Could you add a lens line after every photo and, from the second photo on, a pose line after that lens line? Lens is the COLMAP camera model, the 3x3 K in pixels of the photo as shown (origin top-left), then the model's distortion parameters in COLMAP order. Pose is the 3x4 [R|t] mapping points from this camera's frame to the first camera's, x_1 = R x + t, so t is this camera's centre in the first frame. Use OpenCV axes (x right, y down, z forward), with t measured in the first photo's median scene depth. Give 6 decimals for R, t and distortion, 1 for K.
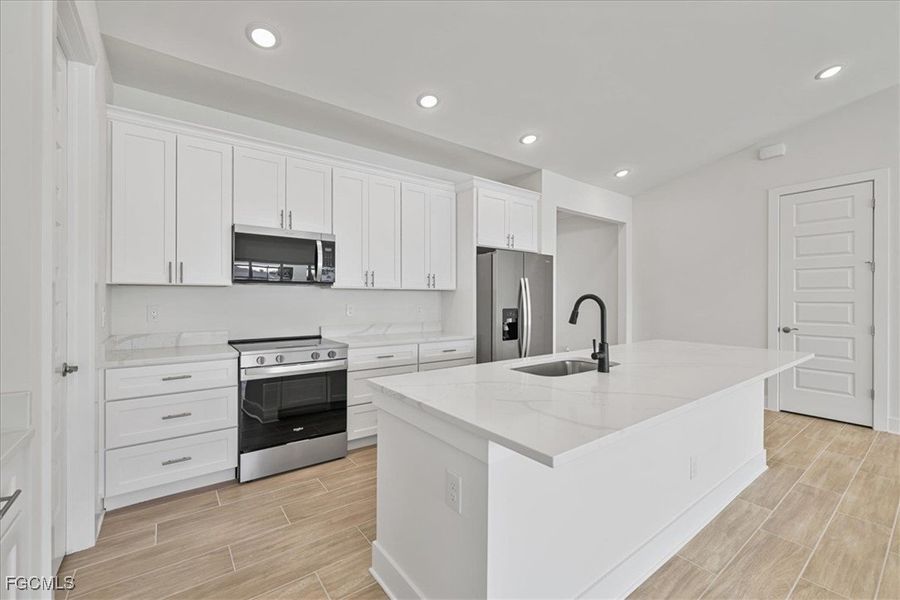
lens RADIAL K [[376.1, 0, 451.2], [0, 376.1, 297.3], [0, 0, 1]] dist [0.001099, 0.000353]
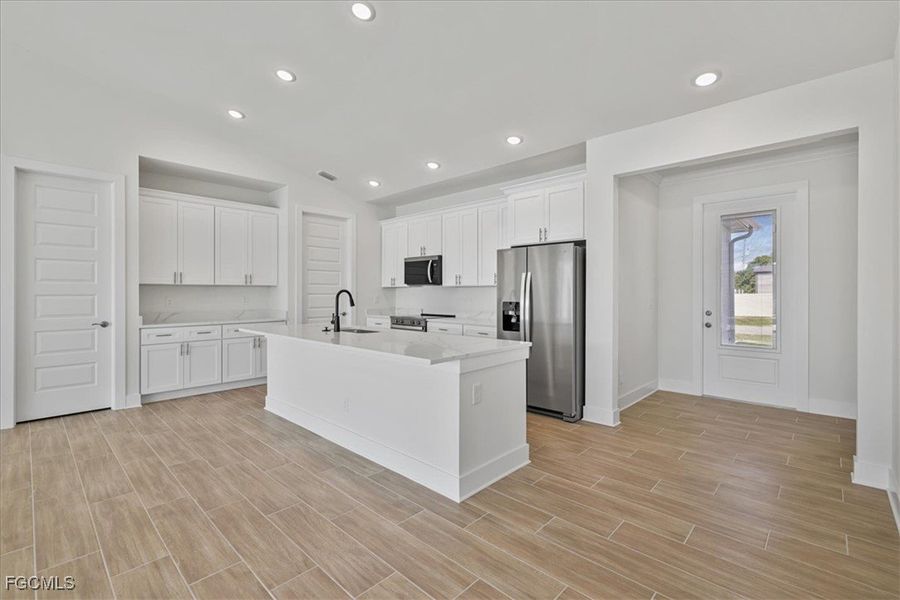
lens RADIAL K [[403.0, 0, 450.9], [0, 403.0, 290.7], [0, 0, 1]] dist [0.001417, 0.000410]
pose [[0.169865, -0.007816, -0.985436, 1.515358], [0.000609, 0.999969, -0.007826, 0.008764], [0.985467, 0.000729, 0.169865, 0.753366]]
